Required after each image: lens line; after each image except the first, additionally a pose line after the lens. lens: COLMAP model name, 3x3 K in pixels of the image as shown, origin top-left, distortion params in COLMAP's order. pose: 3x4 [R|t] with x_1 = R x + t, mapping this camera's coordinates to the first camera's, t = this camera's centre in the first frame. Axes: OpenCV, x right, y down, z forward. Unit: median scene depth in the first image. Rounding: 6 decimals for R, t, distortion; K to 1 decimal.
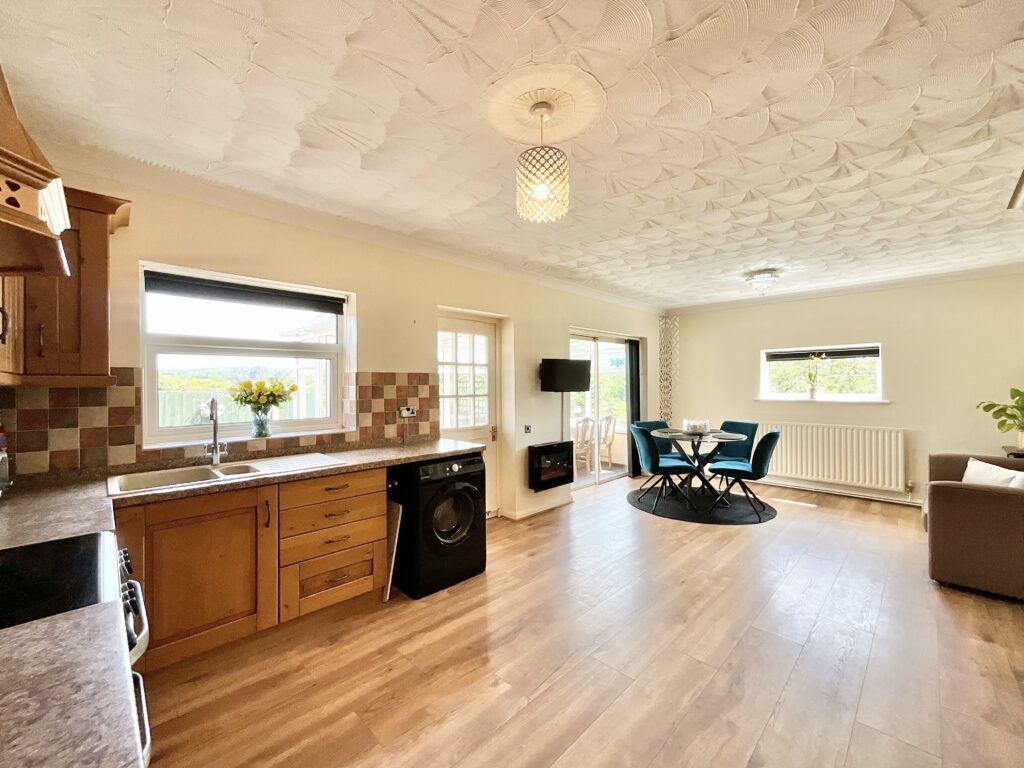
lens RADIAL K [[416.6, 0, 512.9], [0, 416.6, 383.4], [0, 0, 1]] dist [-0.000416, 0.001686]
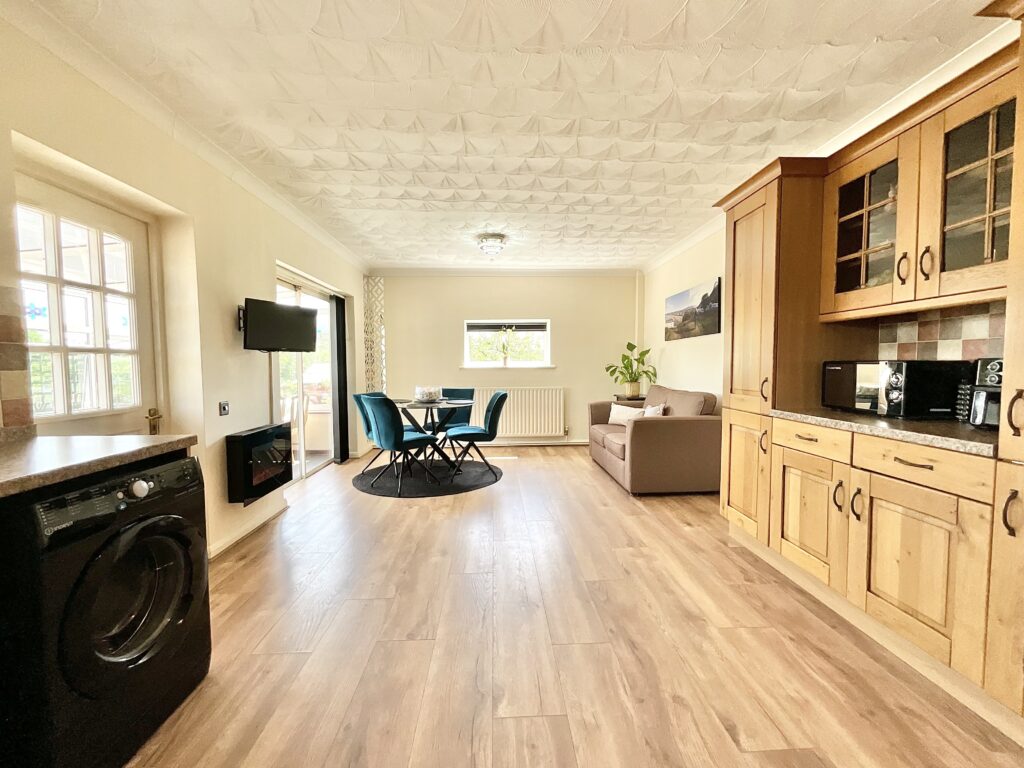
lens RADIAL K [[416.6, 0, 510.9], [0, 416.6, 384.9], [0, 0, 1]] dist [-0.000416, 0.001686]
pose [[0.677538, -0.034709, 0.734668, -0.133751], [0.002294, 0.998981, 0.045081, 0.048751], [-0.735484, -0.028859, 0.676927, 0.275553]]
